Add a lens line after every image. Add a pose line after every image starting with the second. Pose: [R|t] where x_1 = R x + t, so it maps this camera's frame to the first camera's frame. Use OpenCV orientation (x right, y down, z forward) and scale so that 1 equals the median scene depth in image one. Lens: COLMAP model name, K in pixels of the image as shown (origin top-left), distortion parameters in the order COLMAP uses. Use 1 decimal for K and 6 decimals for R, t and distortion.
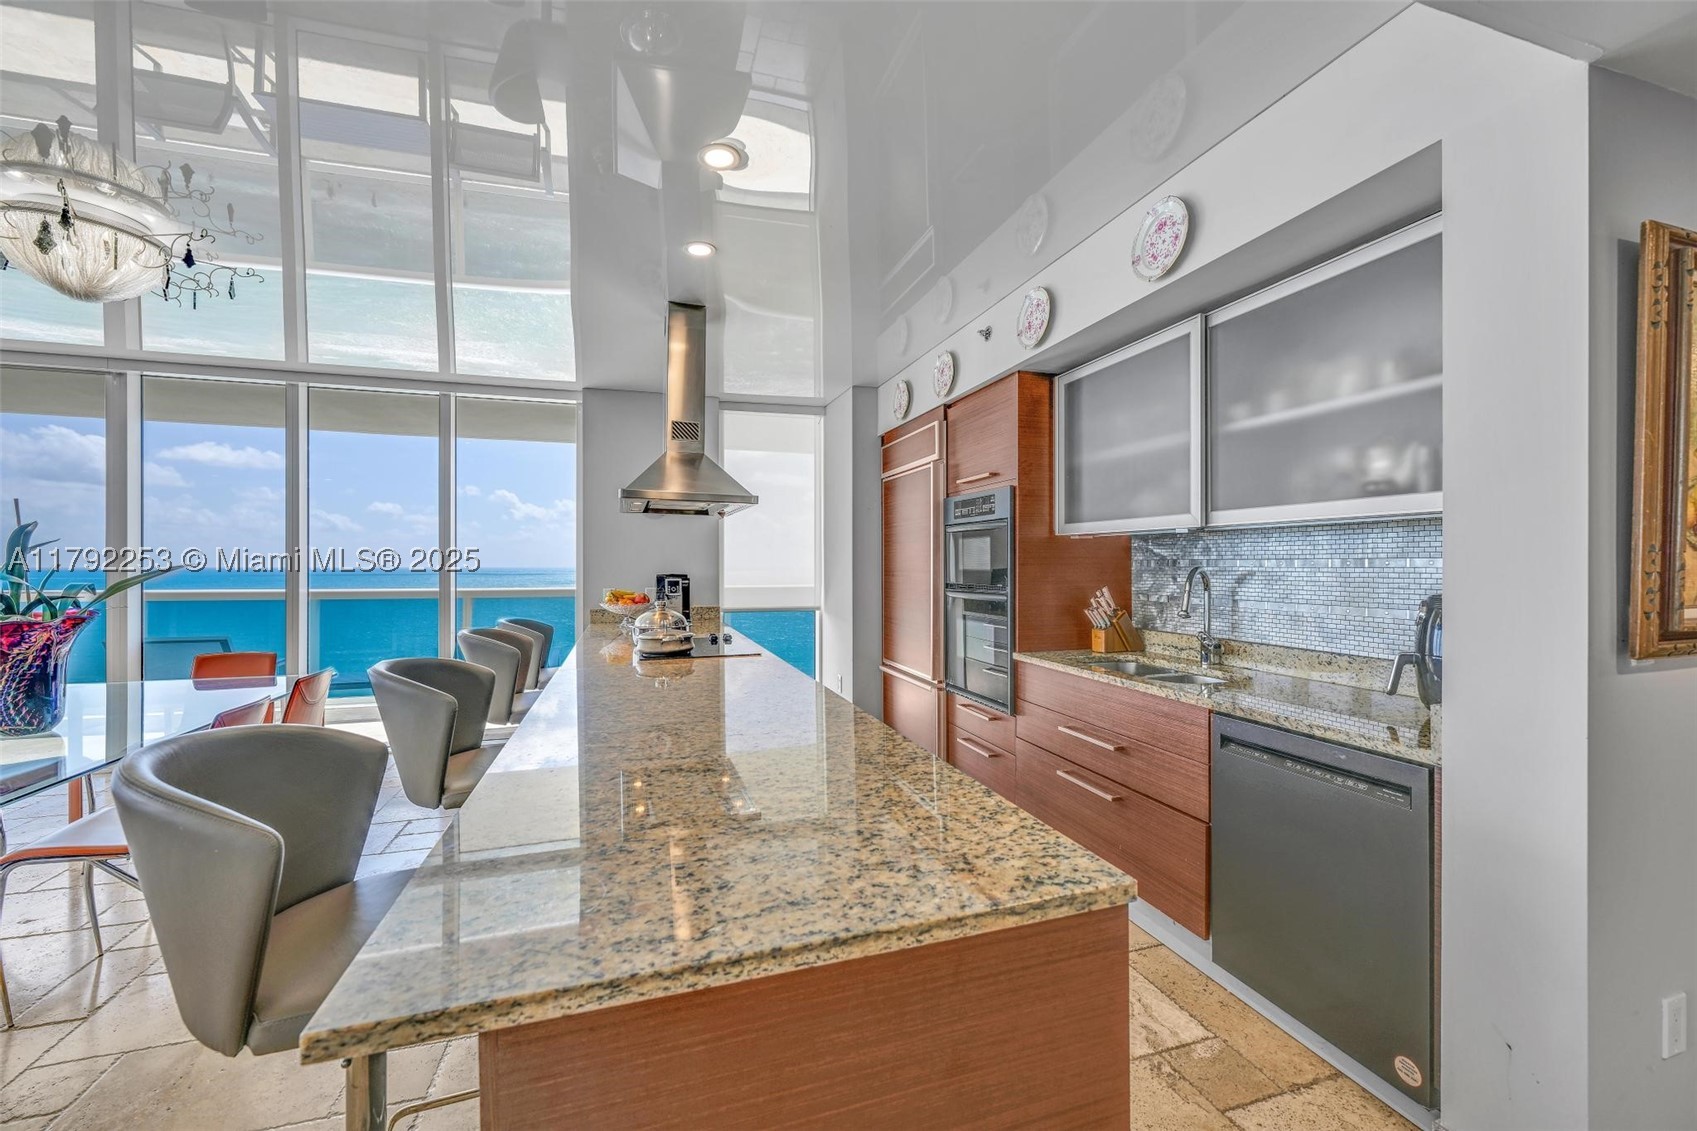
lens RADIAL K [[667.1, 0, 847.2], [0, 667.1, 563.2], [0, 0, 1]] dist [-0.000502, -0.000026]
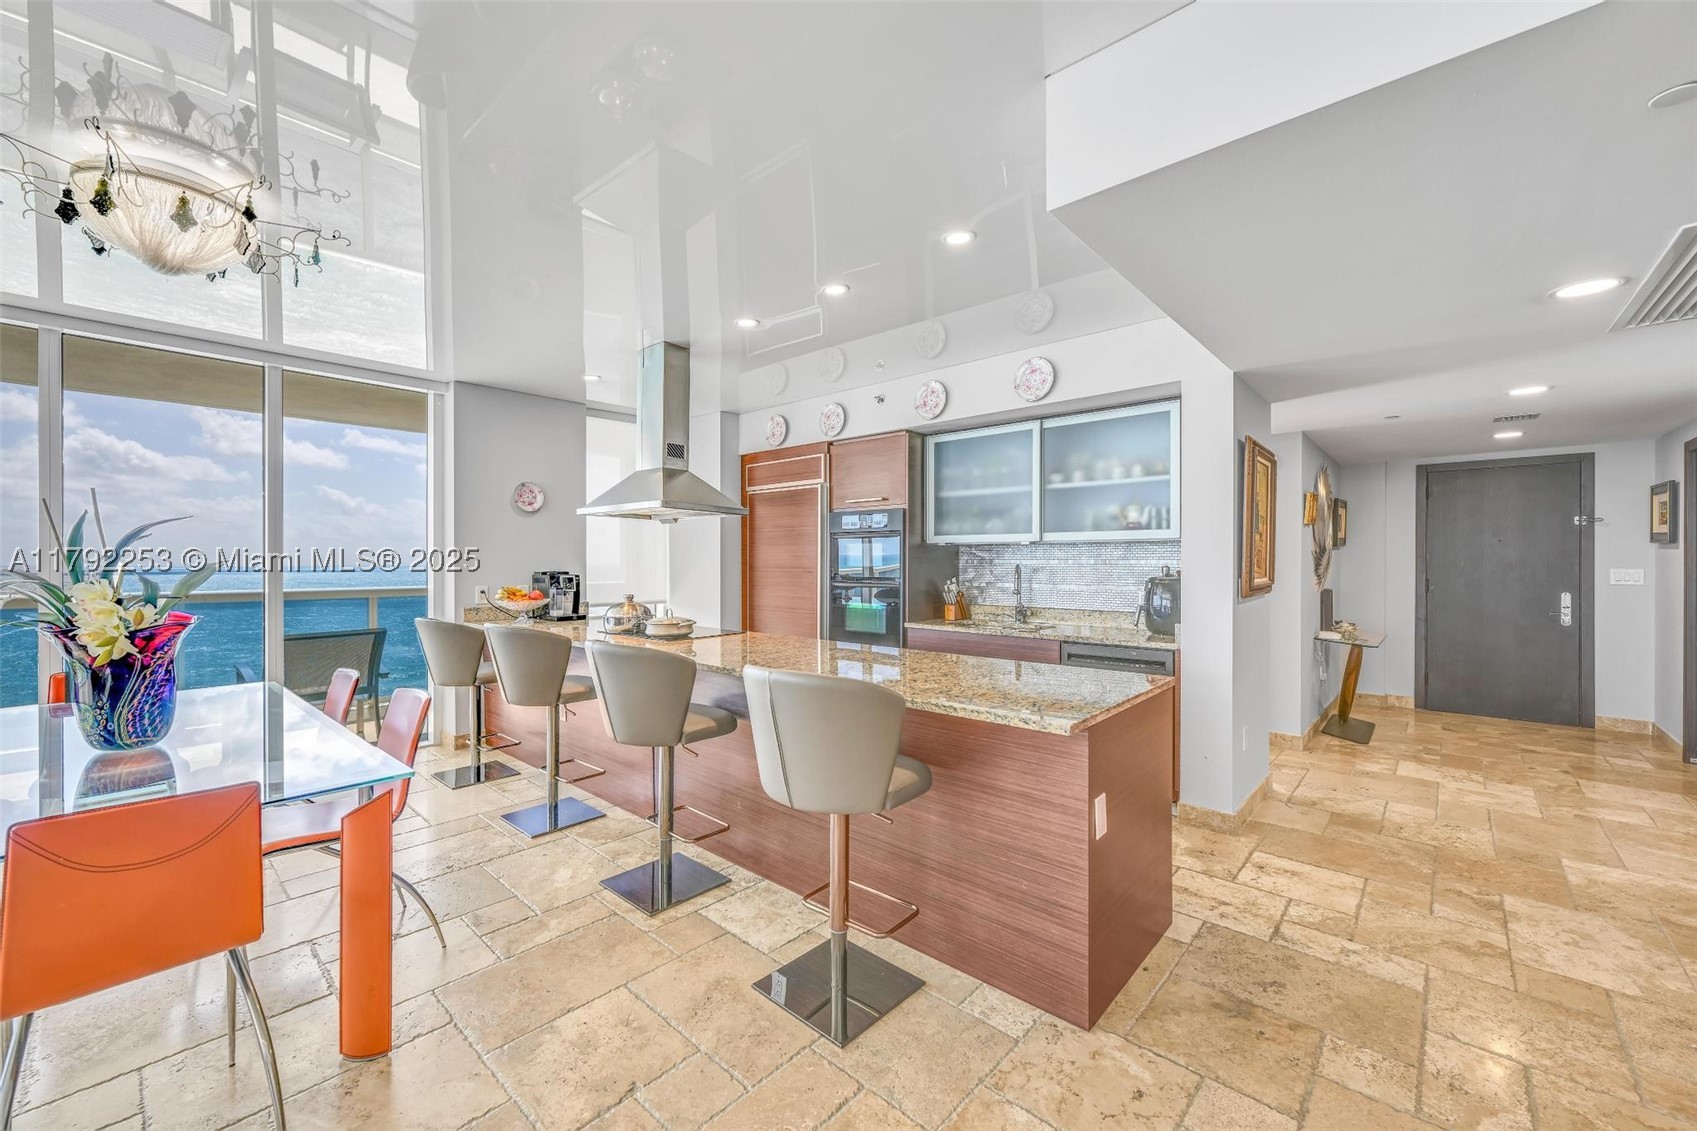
lens RADIAL K [[667.1, 0, 844.9], [0, 667.1, 567.0], [0, 0, 1]] dist [-0.000502, -0.000026]
pose [[0.862985, -0.002613, 0.505223, -0.604642], [-0.002512, 0.999952, 0.009463, -0.002052], [-0.505224, -0.009435, 0.862937, -0.195895]]
